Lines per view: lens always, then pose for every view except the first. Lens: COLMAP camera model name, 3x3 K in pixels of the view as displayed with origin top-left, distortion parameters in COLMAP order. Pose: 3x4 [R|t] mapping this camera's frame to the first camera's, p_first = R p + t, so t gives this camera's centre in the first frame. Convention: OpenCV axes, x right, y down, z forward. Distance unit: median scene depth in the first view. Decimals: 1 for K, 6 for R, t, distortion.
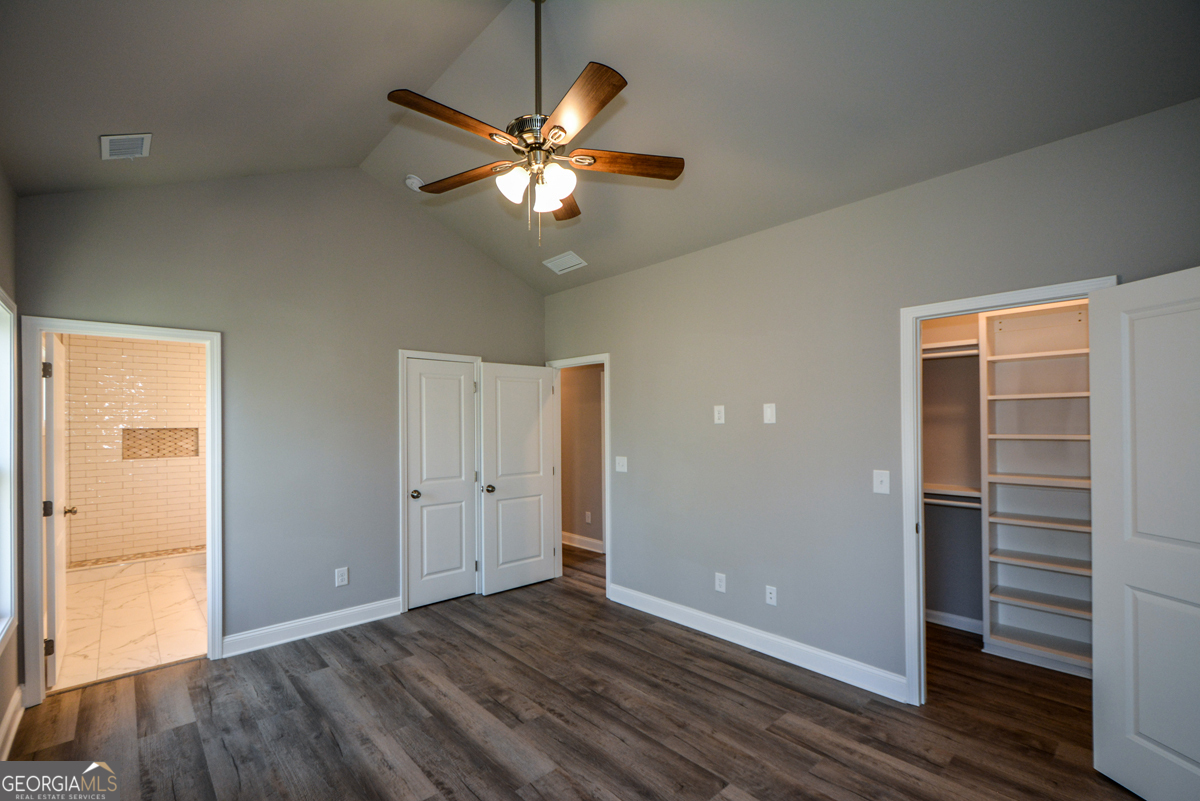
lens RADIAL K [[525.4, 0, 598.1], [0, 525.4, 422.7], [0, 0, 1]] dist [0.001711, -0.001081]
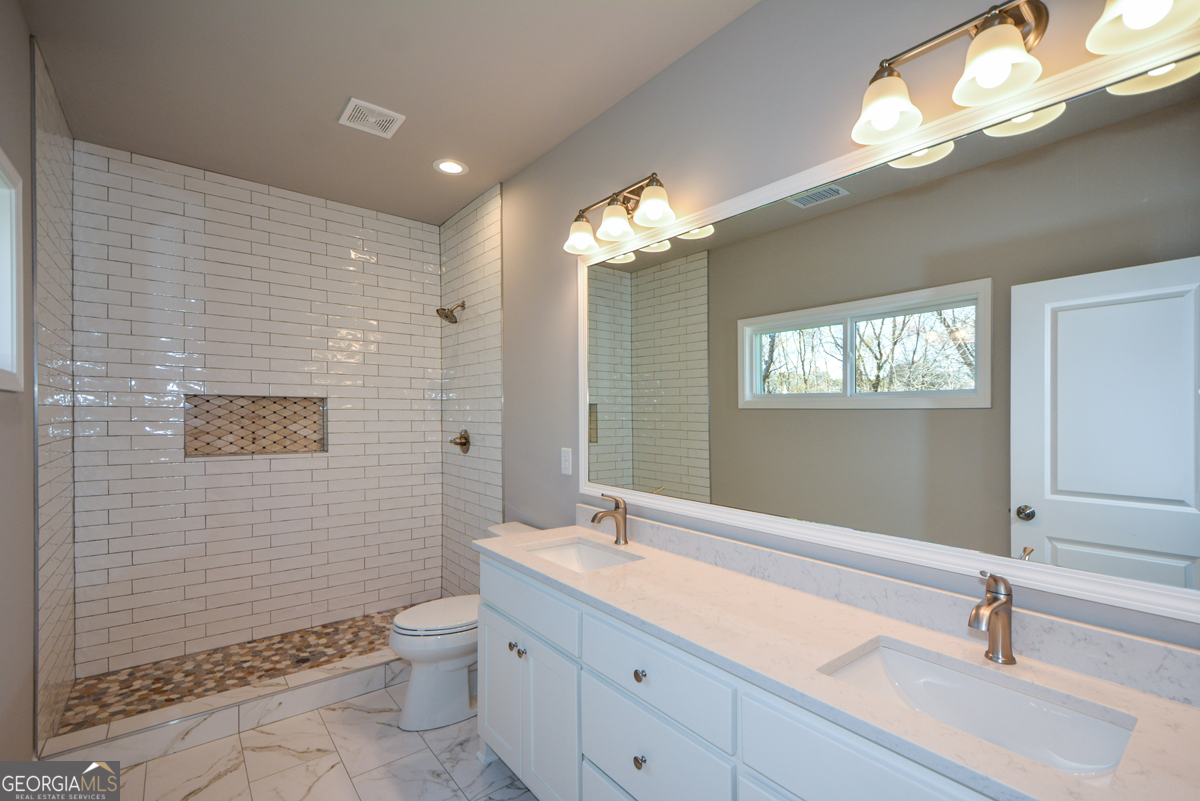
lens RADIAL K [[525.4, 0, 628.8], [0, 525.4, 420.8], [0, 0, 1]] dist [0.001711, -0.001081]
pose [[0.999642, 0.020802, -0.016842, -0.474568], [-0.020494, 0.999623, 0.018277, 0.018035], [0.017216, -0.017926, 0.999691, 0.508732]]
